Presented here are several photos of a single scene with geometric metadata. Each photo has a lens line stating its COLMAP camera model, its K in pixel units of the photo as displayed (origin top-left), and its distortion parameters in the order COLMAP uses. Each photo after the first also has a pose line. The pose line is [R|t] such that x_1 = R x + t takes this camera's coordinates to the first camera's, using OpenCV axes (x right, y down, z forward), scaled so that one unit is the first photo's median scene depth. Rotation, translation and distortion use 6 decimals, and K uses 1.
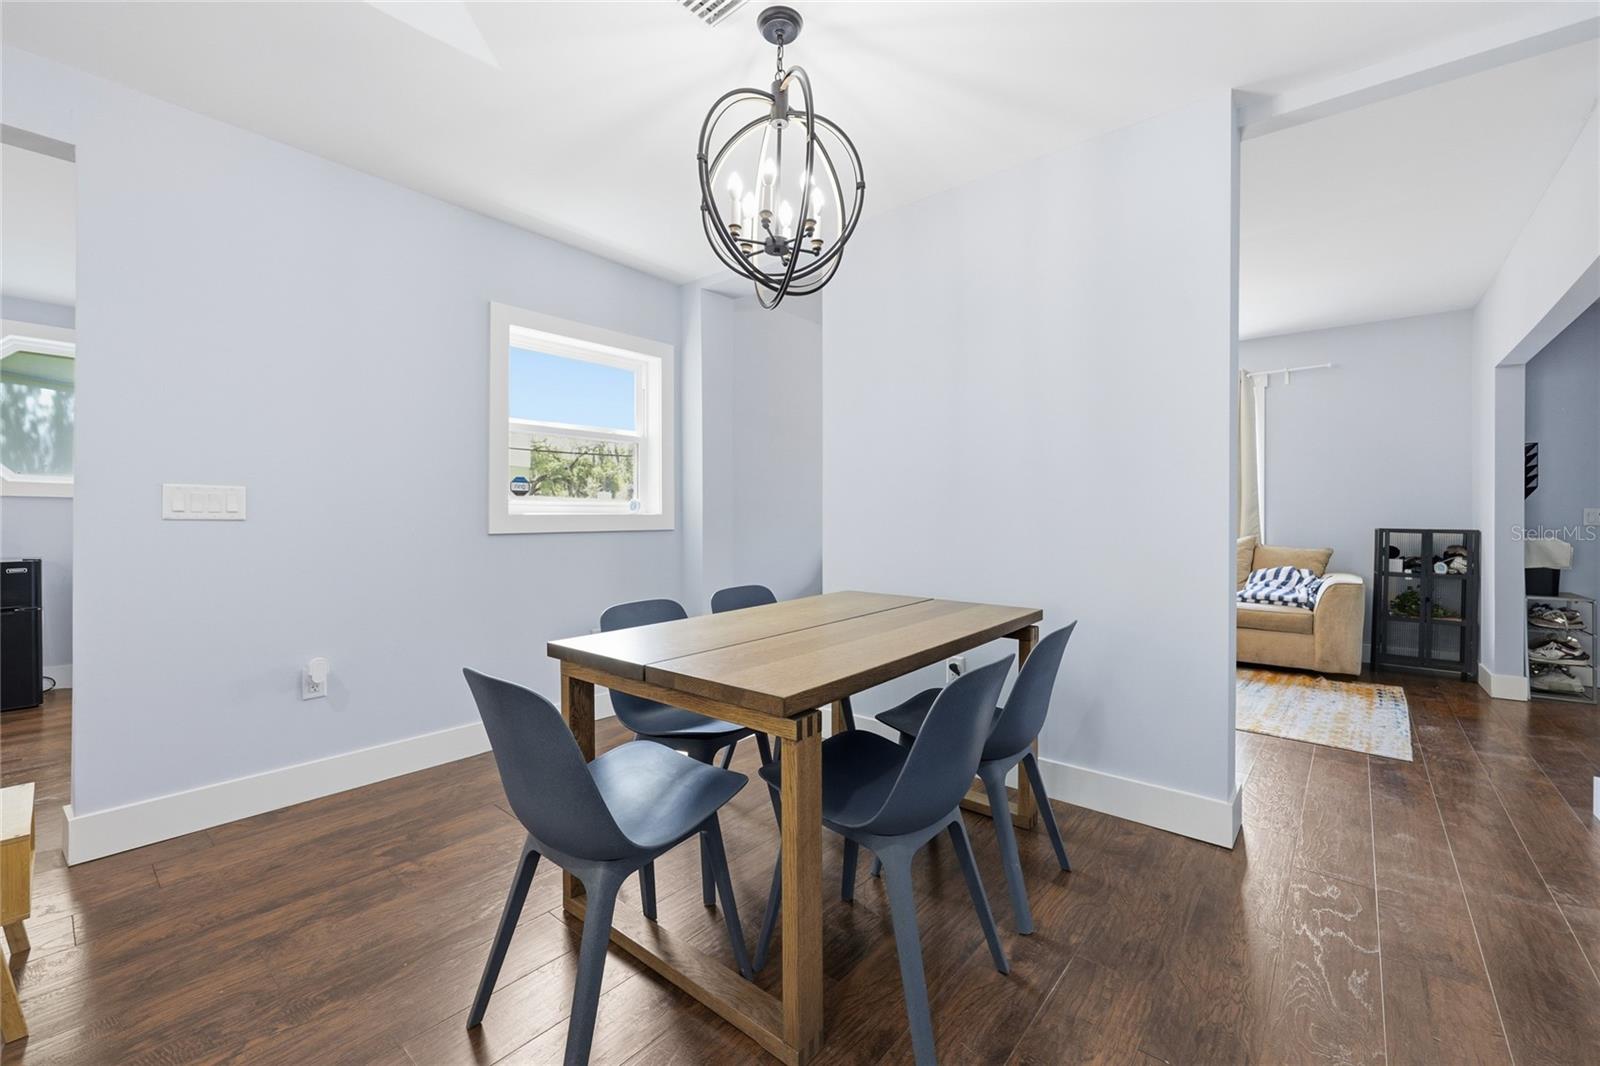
lens RADIAL K [[655.8, 0, 802.5], [0, 655.8, 522.3], [0, 0, 1]] dist [-0.000041, 0.000061]
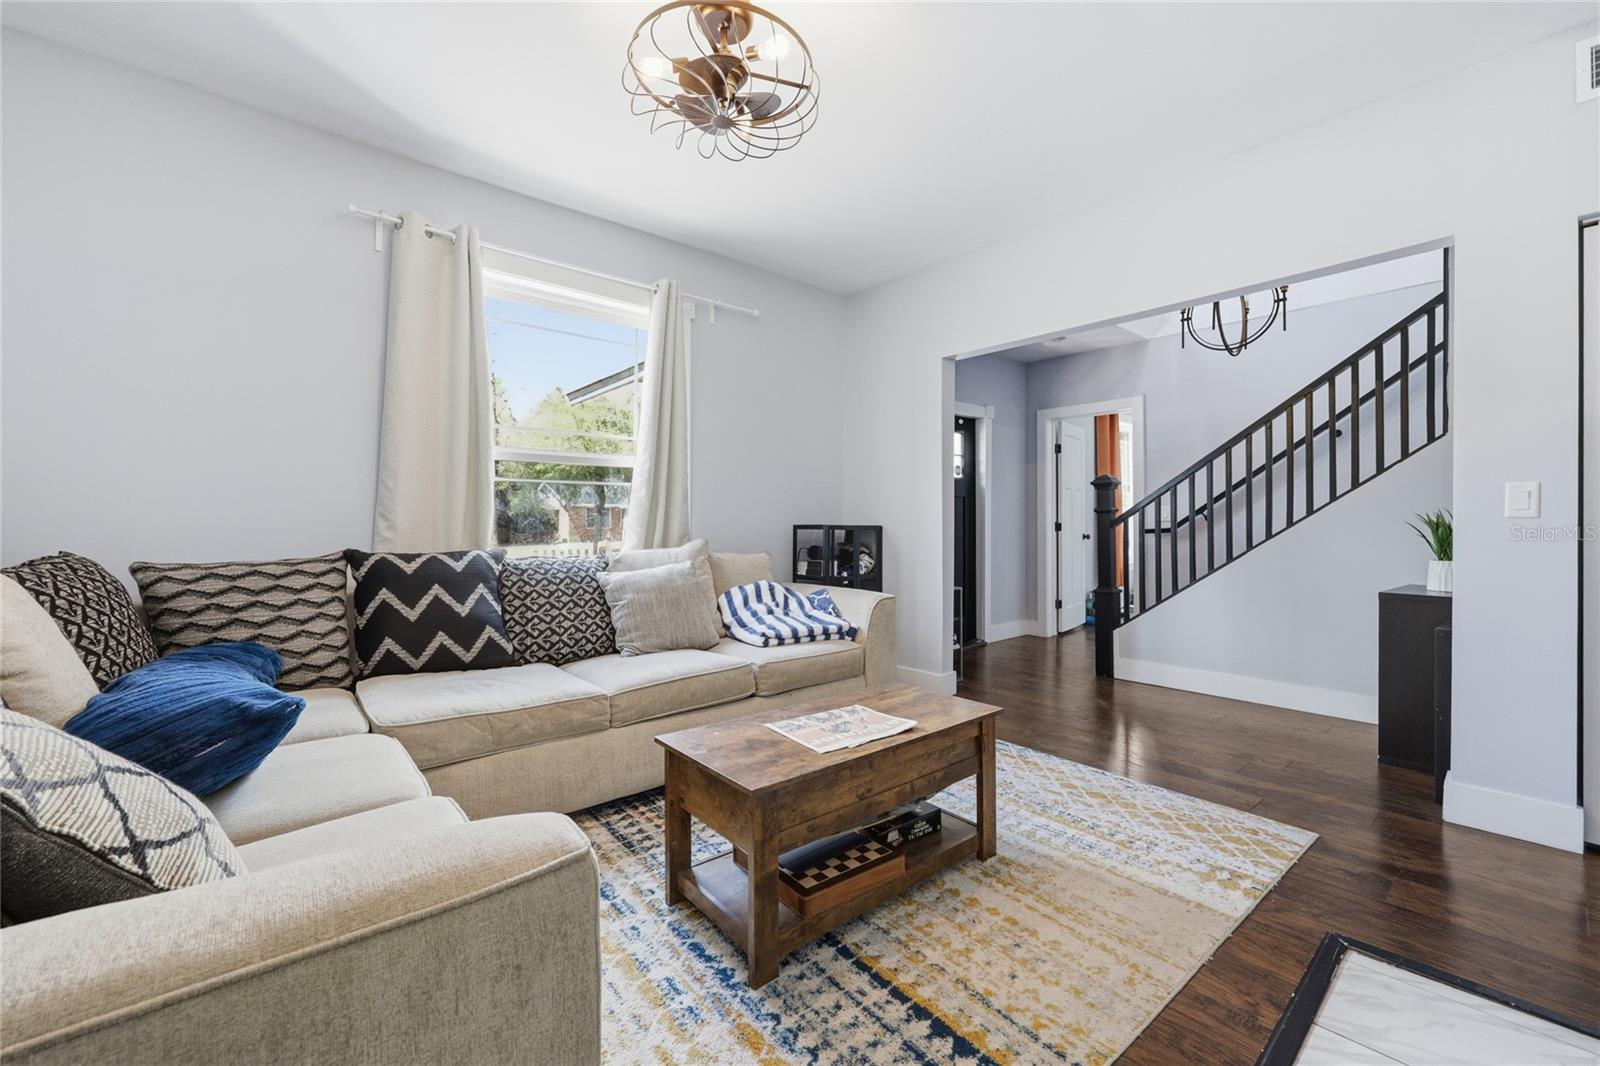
lens RADIAL K [[651.0, 0, 803.5], [0, 651.0, 523.0], [0, 0, 1]] dist [0.000659, -0.000327]
pose [[0.165562, -0.010556, 0.986143, 0.072899], [-0.000445, 0.999942, 0.010779, -0.002307], [-0.986199, -0.002224, 0.165548, 0.936429]]
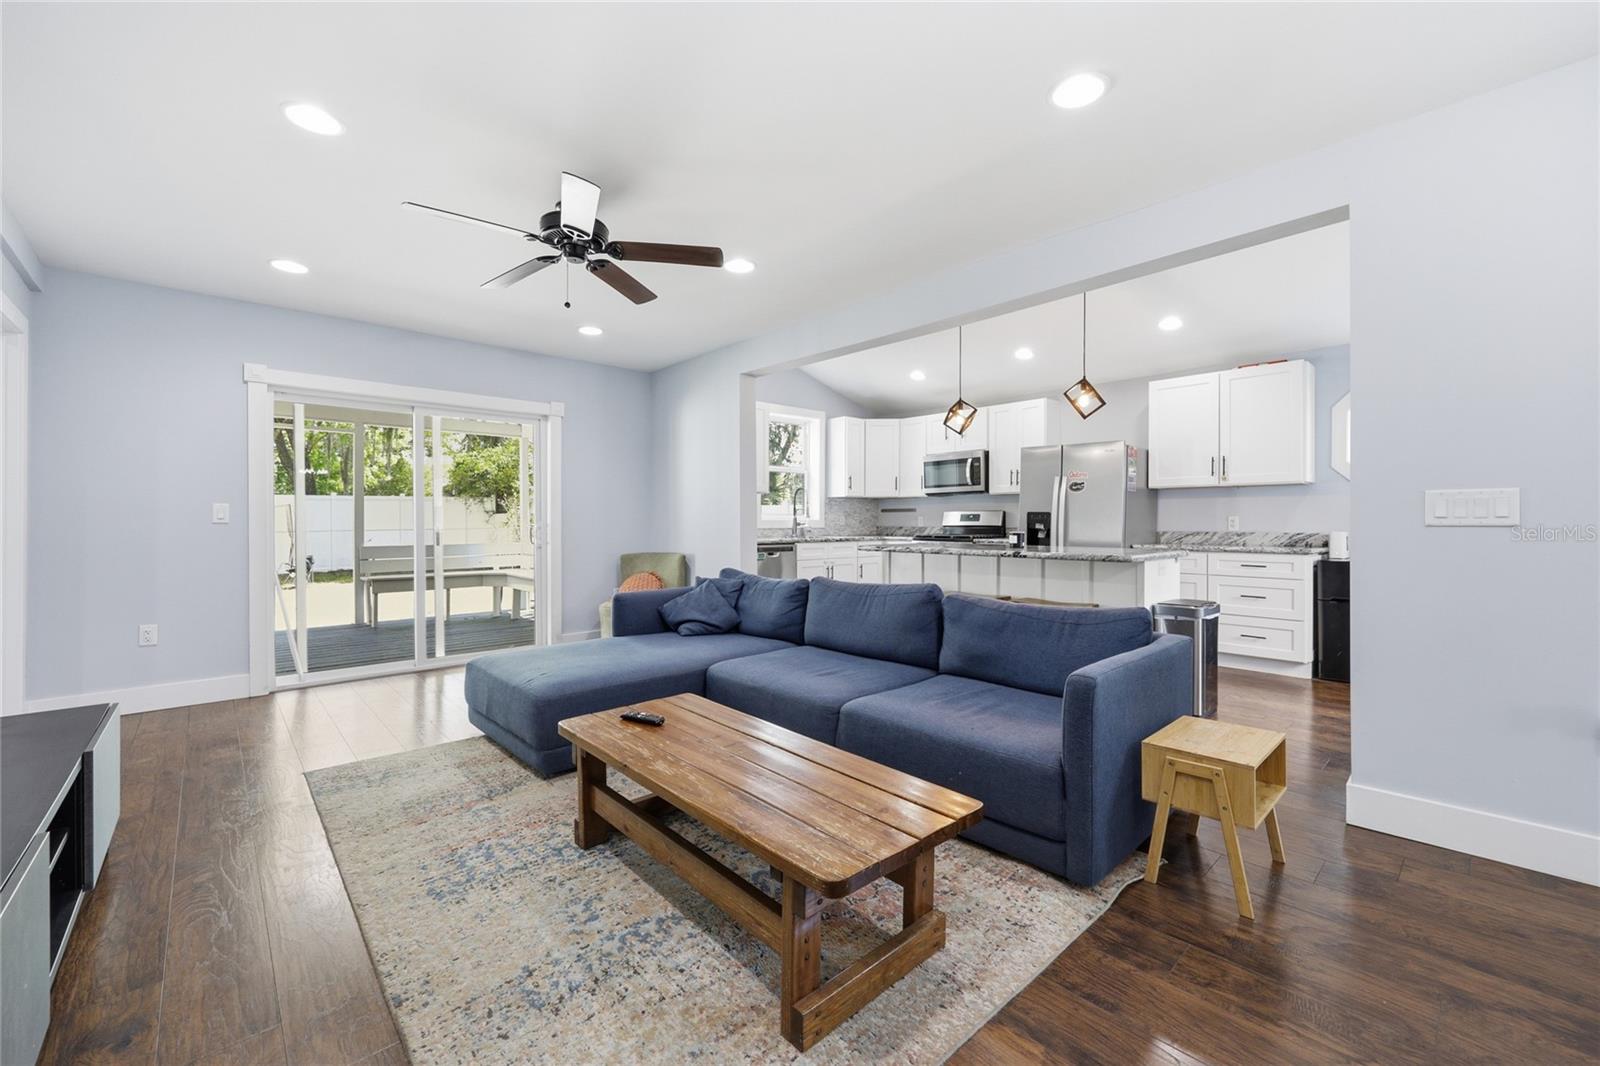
lens RADIAL K [[644.8, 0, 804.4], [0, 644.8, 525.8], [0, 0, 1]] dist [-0.001013, -0.000007]
pose [[-0.126095, -0.005687, -0.992002, 0.062629], [-0.000366, 0.999984, -0.005686, 0.000814], [0.992018, -0.000354, -0.126095, 0.082499]]
